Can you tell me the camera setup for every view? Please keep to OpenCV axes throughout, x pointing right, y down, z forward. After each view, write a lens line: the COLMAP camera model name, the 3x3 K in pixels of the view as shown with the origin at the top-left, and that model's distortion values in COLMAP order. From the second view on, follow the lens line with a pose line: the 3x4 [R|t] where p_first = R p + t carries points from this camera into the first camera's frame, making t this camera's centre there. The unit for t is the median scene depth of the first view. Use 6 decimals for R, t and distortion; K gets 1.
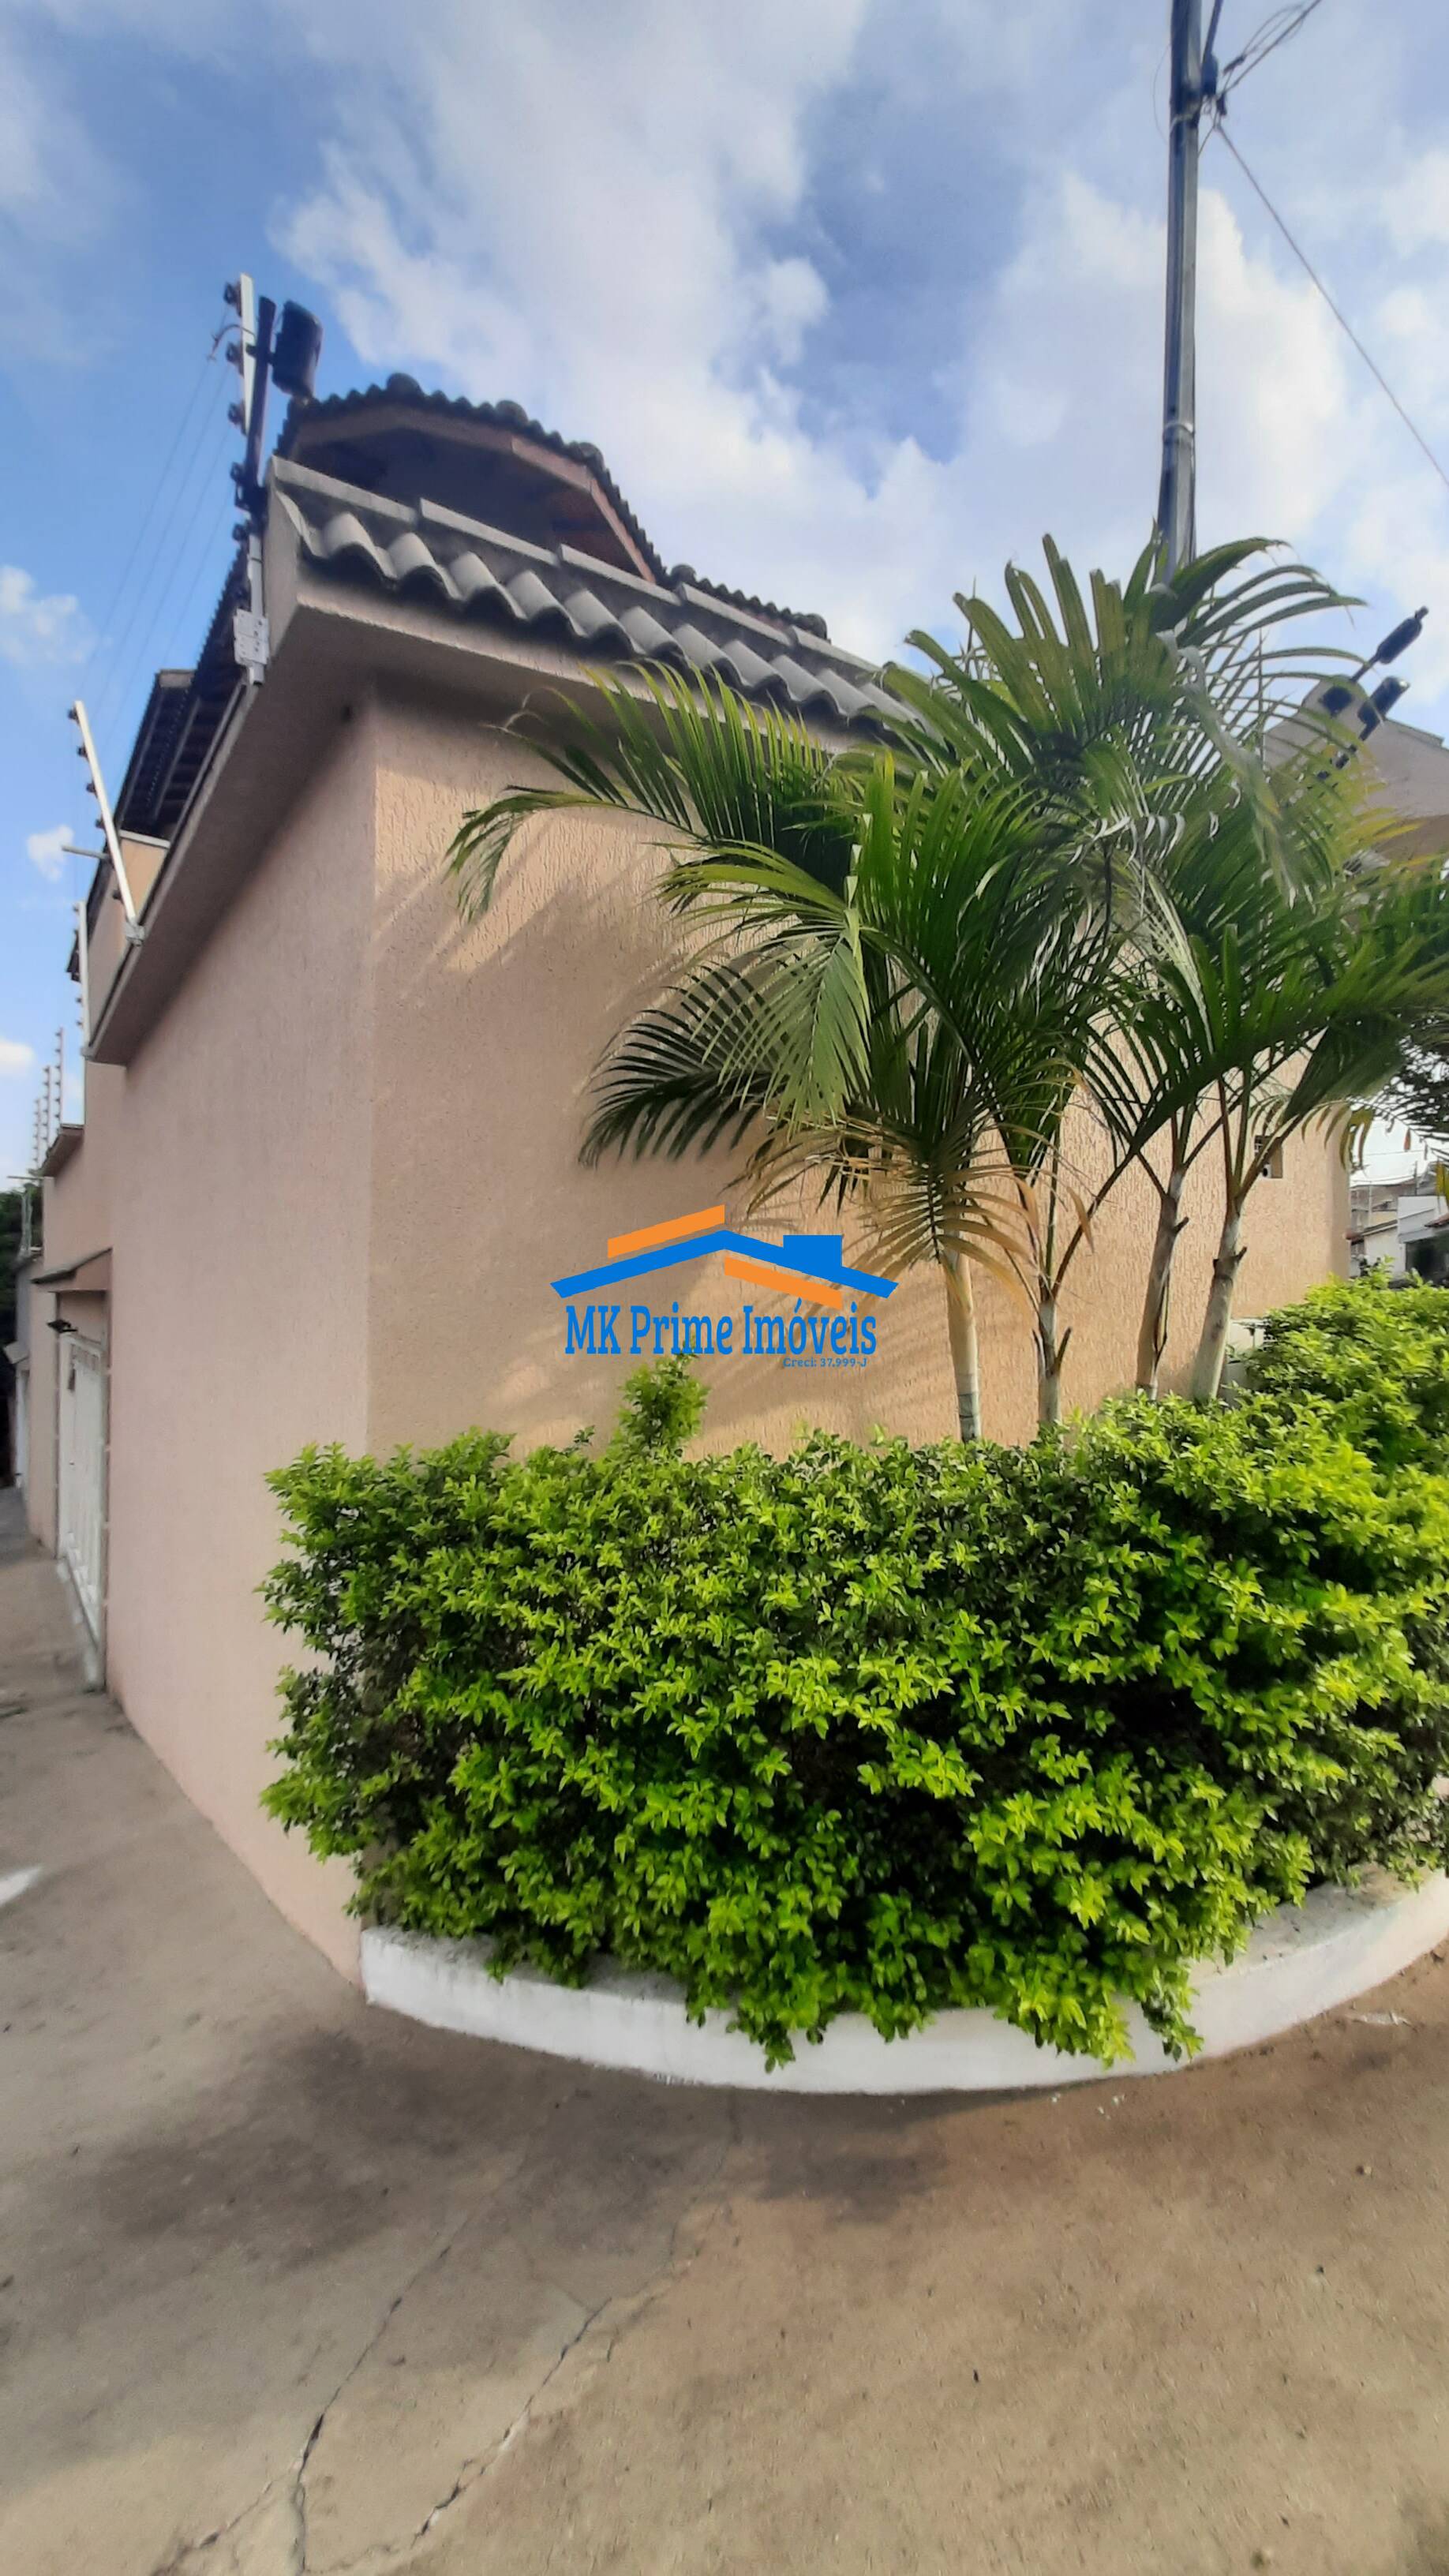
lens RADIAL K [[1032.0, 0, 749.5], [0, 1032.0, 1294.5], [0, 0, 1]] dist [-0.000503, -0.000323]
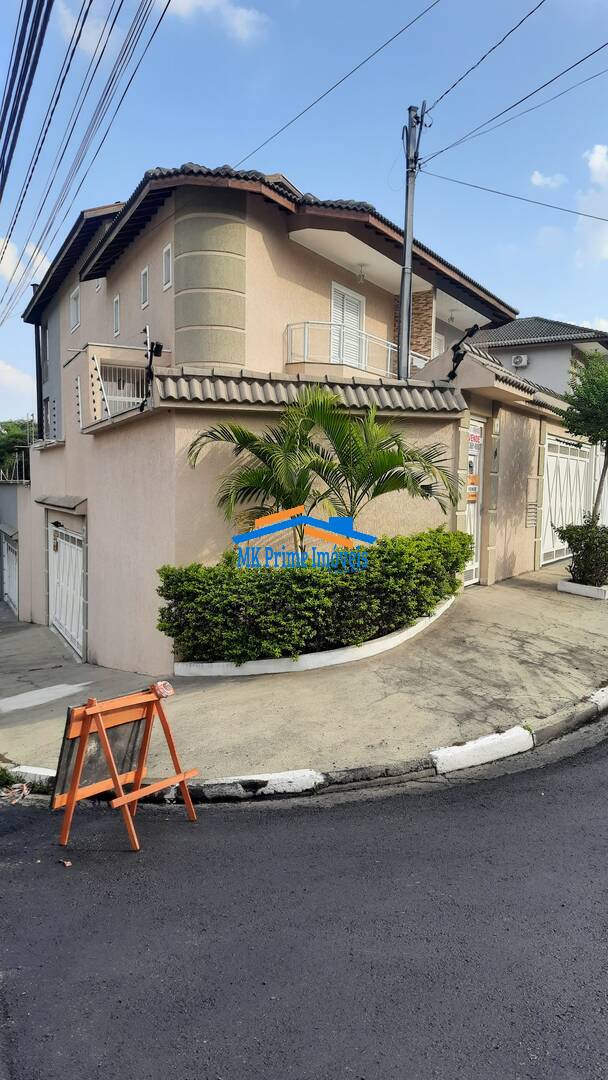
lens RADIAL K [[766.4, 0, 297.4], [0, 766.4, 542.3], [0, 0, 1]] dist [0.148454, -0.187313]
pose [[0.977406, 0.019735, -0.210445, 1.361296], [-0.004310, 0.997285, 0.073508, -0.332073], [0.211325, -0.070940, 0.974838, -3.429114]]
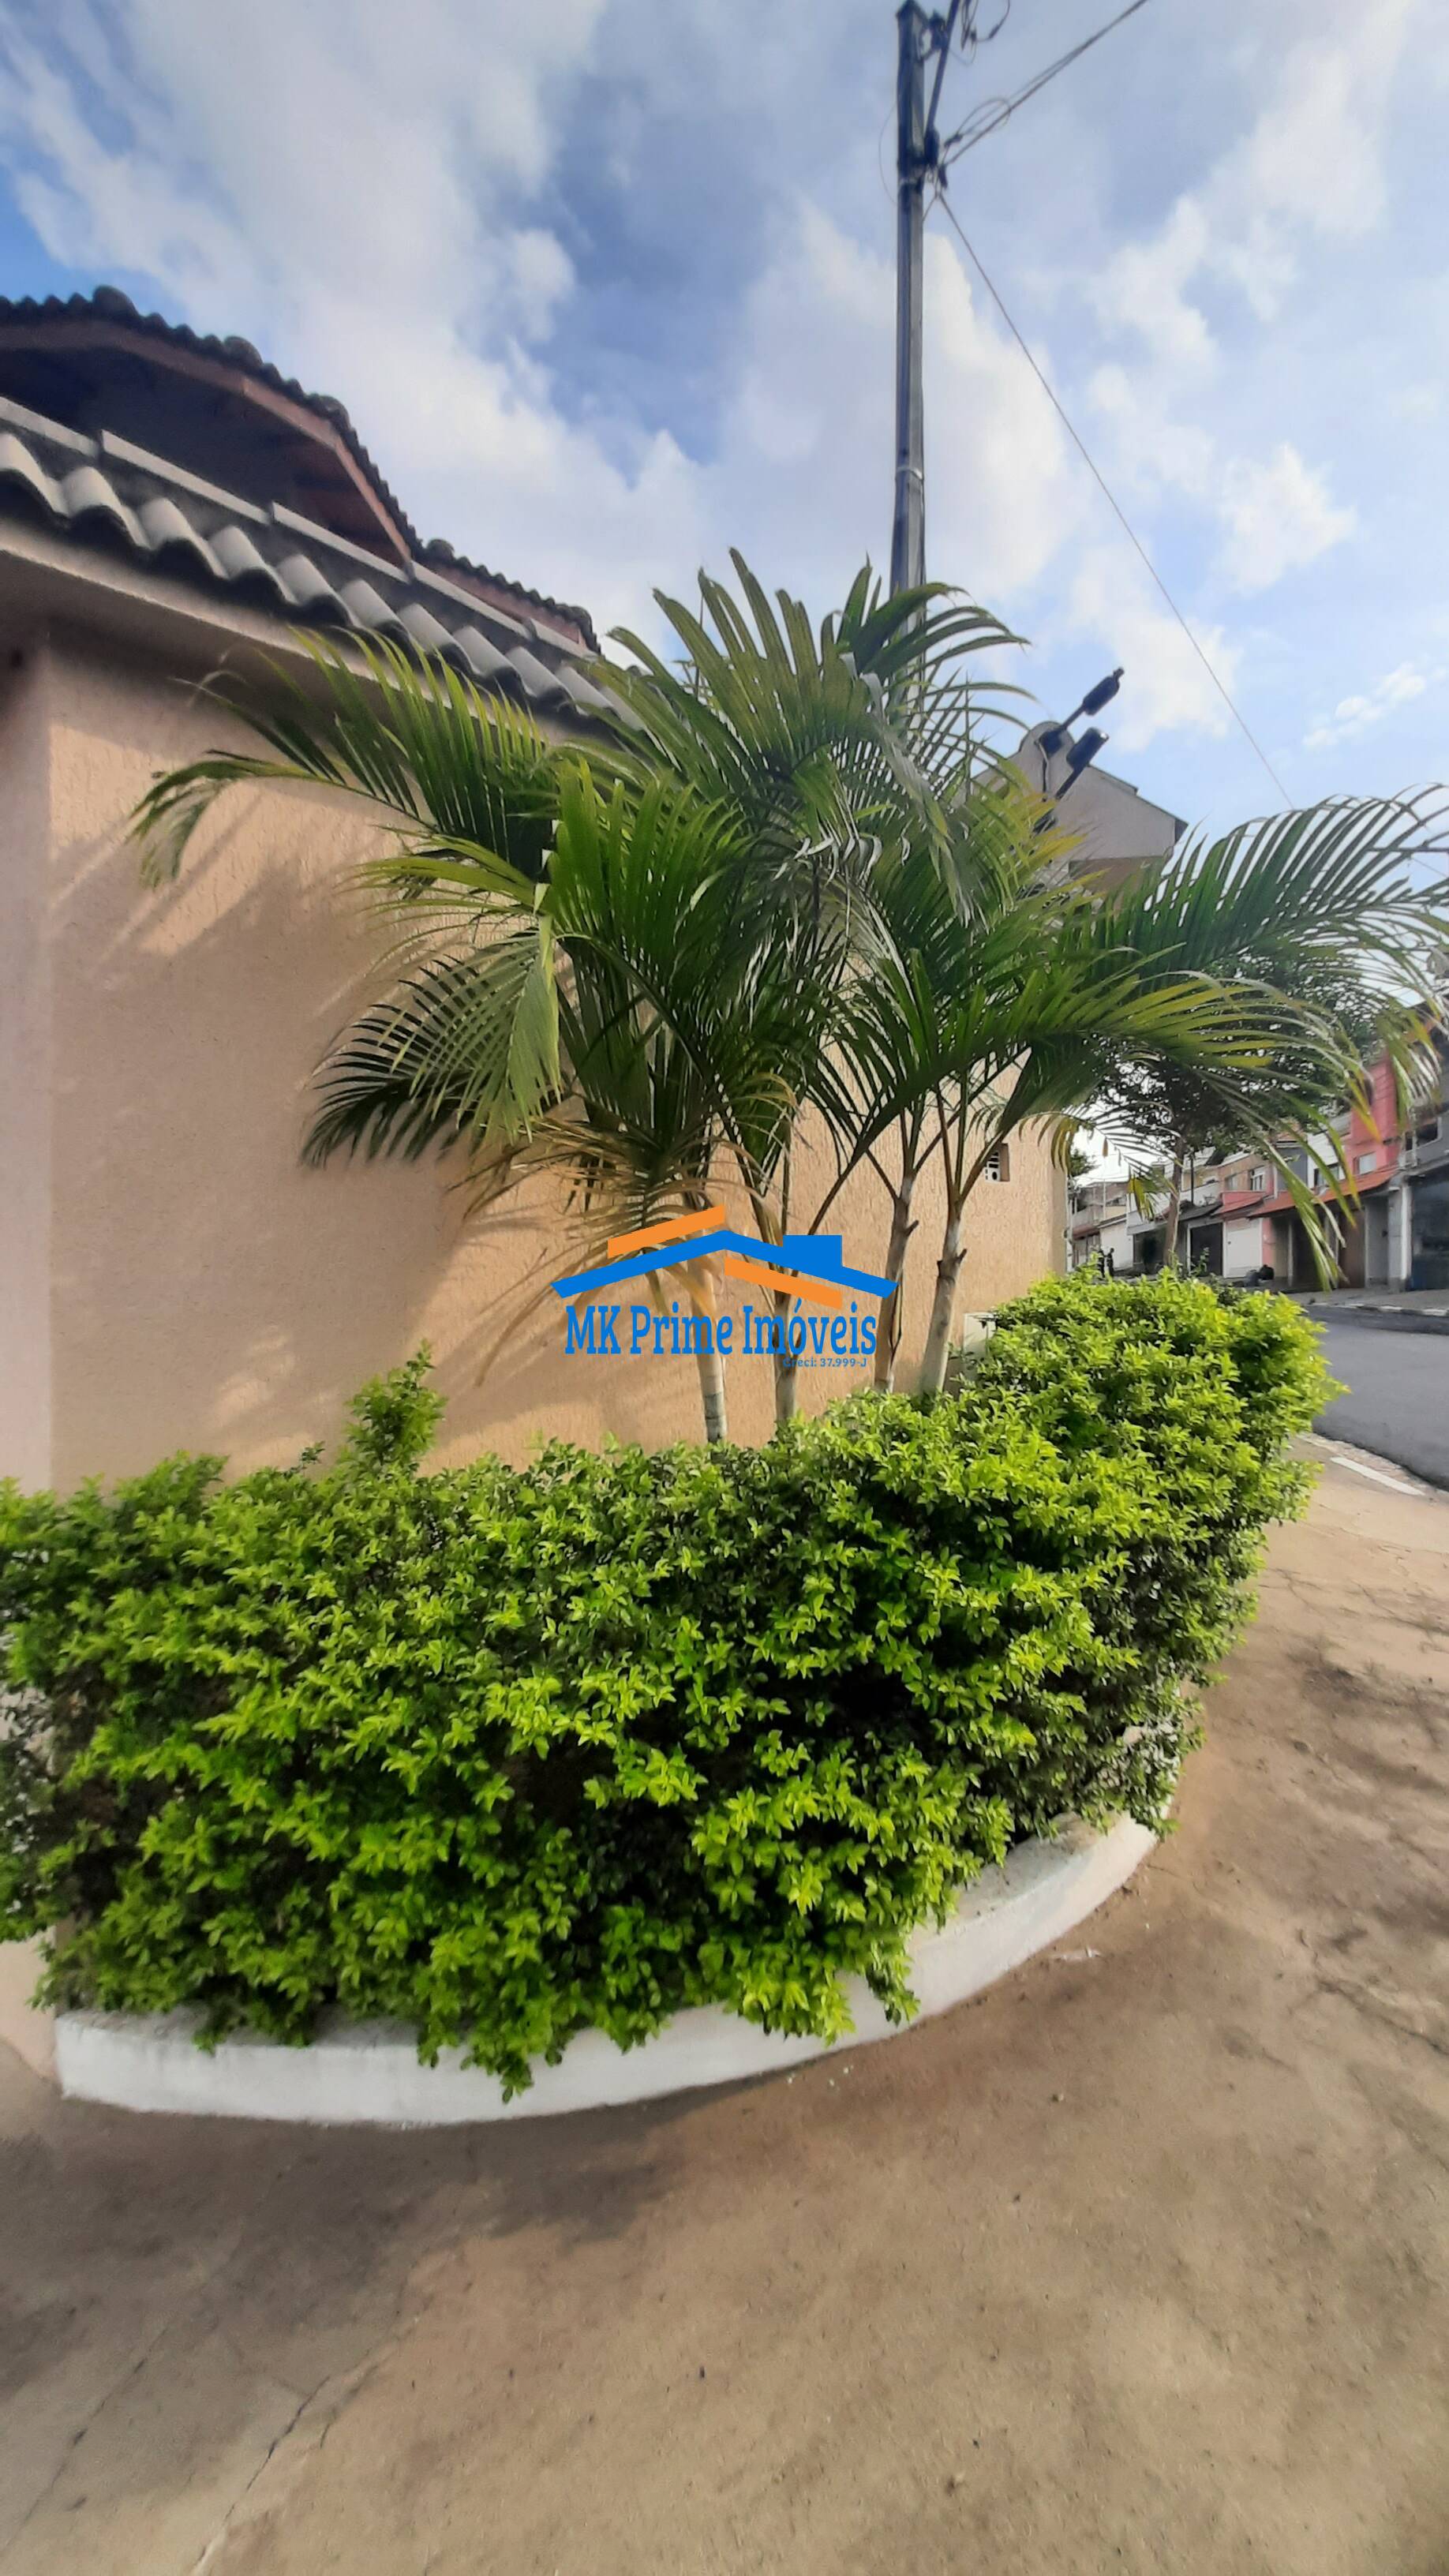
lens RADIAL K [[1026.9, 0, 753.1], [0, 1026.9, 1287.8], [0, 0, 1]] dist [-0.001265, 0.000467]
pose [[0.978378, -0.015406, 0.206250, 0.062055], [0.015357, 0.999880, 0.001839, -0.015360], [-0.206253, 0.001368, 0.978498, 0.001162]]
